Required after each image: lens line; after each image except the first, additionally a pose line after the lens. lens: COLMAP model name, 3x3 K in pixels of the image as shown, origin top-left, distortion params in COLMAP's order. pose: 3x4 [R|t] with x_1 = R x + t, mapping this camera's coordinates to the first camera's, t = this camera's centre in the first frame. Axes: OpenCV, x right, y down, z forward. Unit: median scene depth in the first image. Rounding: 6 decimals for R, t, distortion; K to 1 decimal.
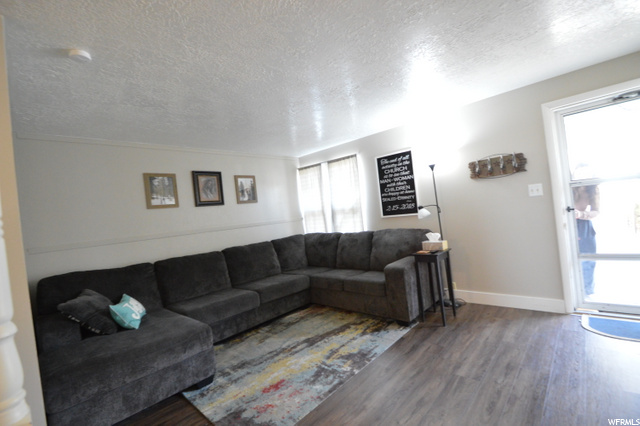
lens RADIAL K [[285.6, 0, 315.1], [0, 285.6, 213.1], [0, 0, 1]] dist [0.019706, -0.020329]
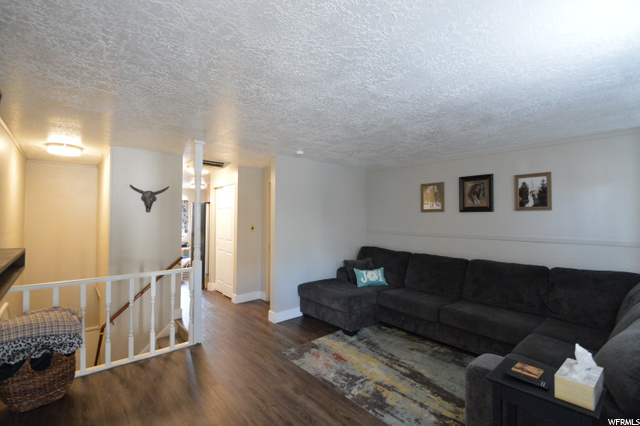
lens RADIAL K [[285.6, 0, 315.1], [0, 285.6, 213.1], [0, 0, 1]] dist [0.019706, -0.020329]
pose [[-0.094538, 0.094629, -0.991014, 0.829647], [0.012088, 0.995508, 0.093905, -0.153515], [0.995448, -0.003102, -0.095257, 0.726227]]
